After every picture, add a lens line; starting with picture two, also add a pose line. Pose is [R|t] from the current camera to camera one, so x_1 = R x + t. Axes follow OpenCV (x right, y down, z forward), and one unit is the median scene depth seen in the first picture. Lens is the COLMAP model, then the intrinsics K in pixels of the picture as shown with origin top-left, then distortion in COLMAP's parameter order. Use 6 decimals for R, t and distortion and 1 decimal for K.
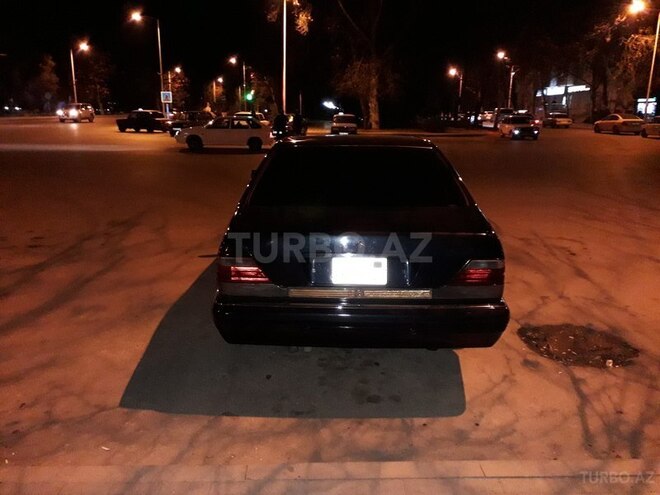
lens RADIAL K [[537.3, 0, 329.6], [0, 537.3, 247.3], [0, 0, 1]] dist [-0.013390, -0.012491]
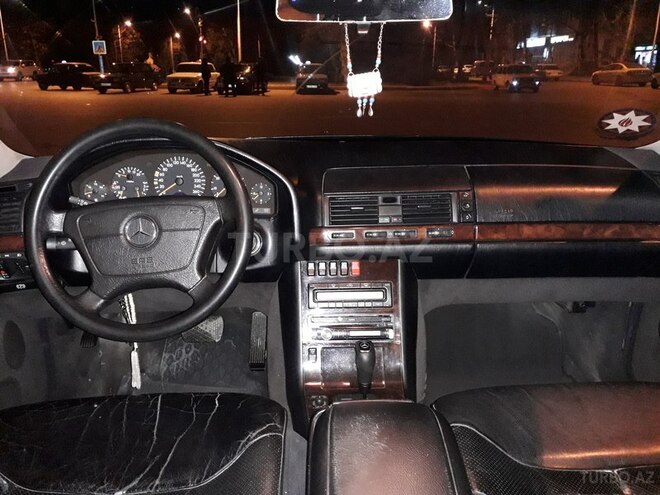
lens RADIAL K [[537.3, 0, 331.1], [0, 537.3, 248.5], [0, 0, 1]] dist [-0.013390, -0.012491]
pose [[0.998103, -0.029130, 0.054241, 0.002072], [0.025135, 0.997020, 0.072933, -0.015368], [-0.056204, -0.071431, 0.995861, 0.102718]]
